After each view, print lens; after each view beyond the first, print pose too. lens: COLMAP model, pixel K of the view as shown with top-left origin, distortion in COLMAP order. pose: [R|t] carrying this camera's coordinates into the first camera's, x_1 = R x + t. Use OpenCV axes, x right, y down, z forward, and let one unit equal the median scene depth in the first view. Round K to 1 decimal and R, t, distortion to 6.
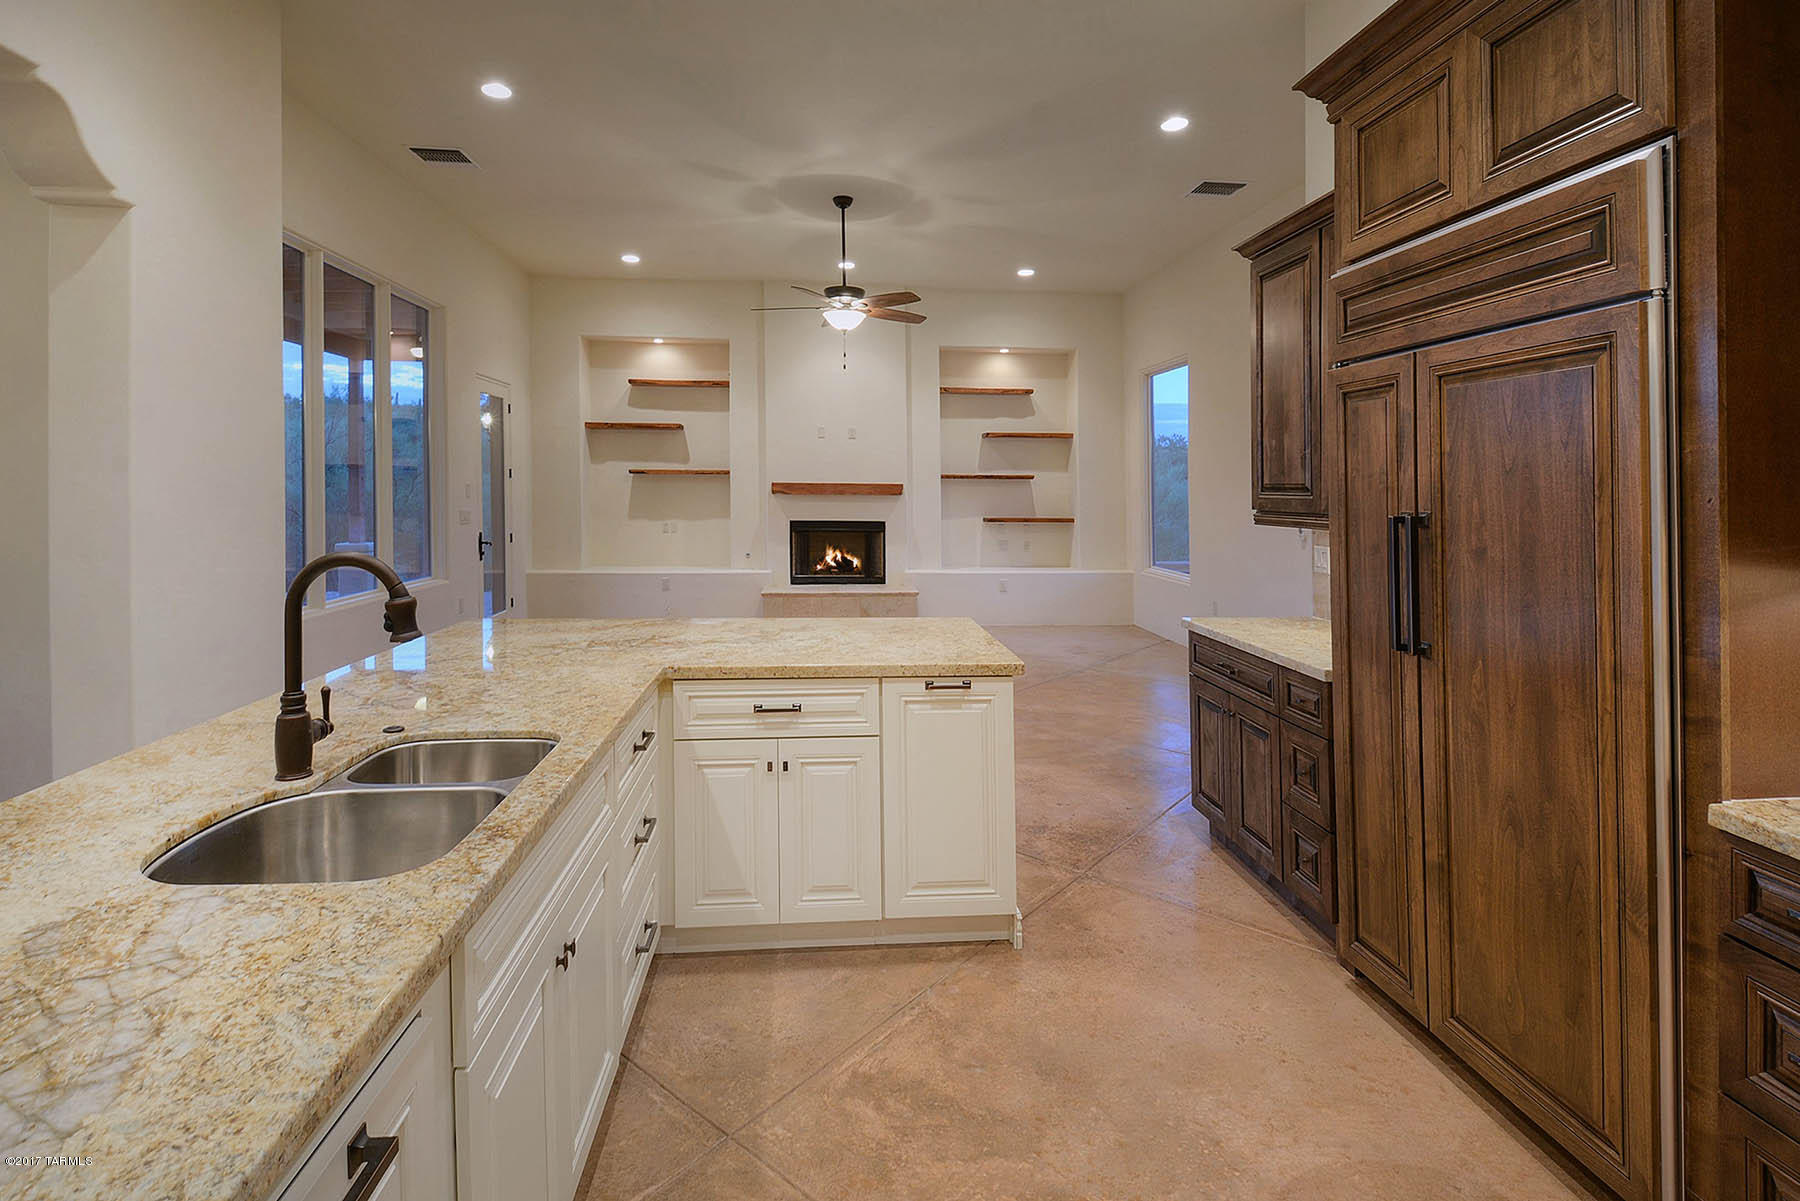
lens RADIAL K [[836.4, 0, 896.4], [0, 836.4, 505.2], [0, 0, 1]] dist [0.015049, -0.016443]
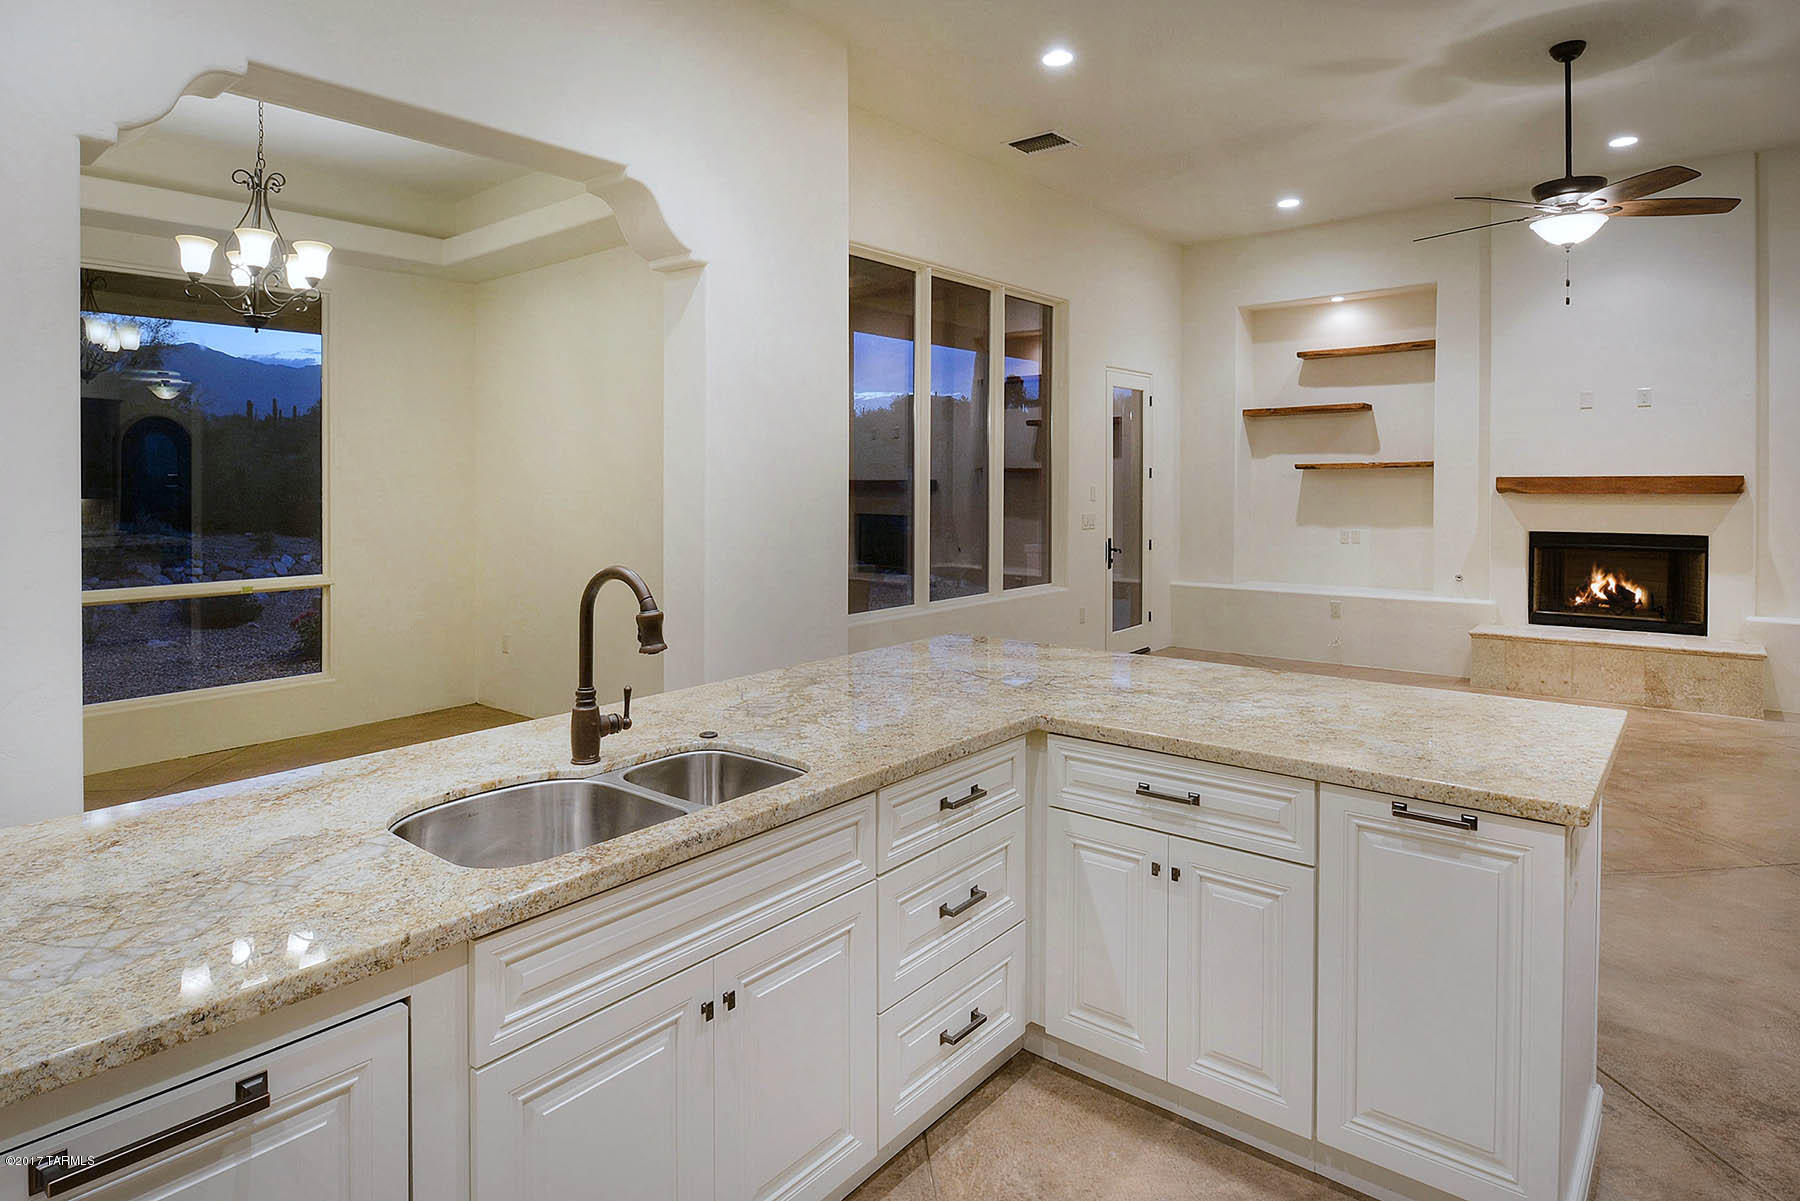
lens RADIAL K [[975.2, 0, 897.0], [0, 975.2, 516.7], [0, 0, 1]] dist [0.021217, -0.026616]
pose [[0.704249, 0.011000, -0.709868, 0.114274], [-0.001623, 0.999902, 0.013885, -0.005856], [0.709952, -0.008626, 0.704198, 0.082621]]
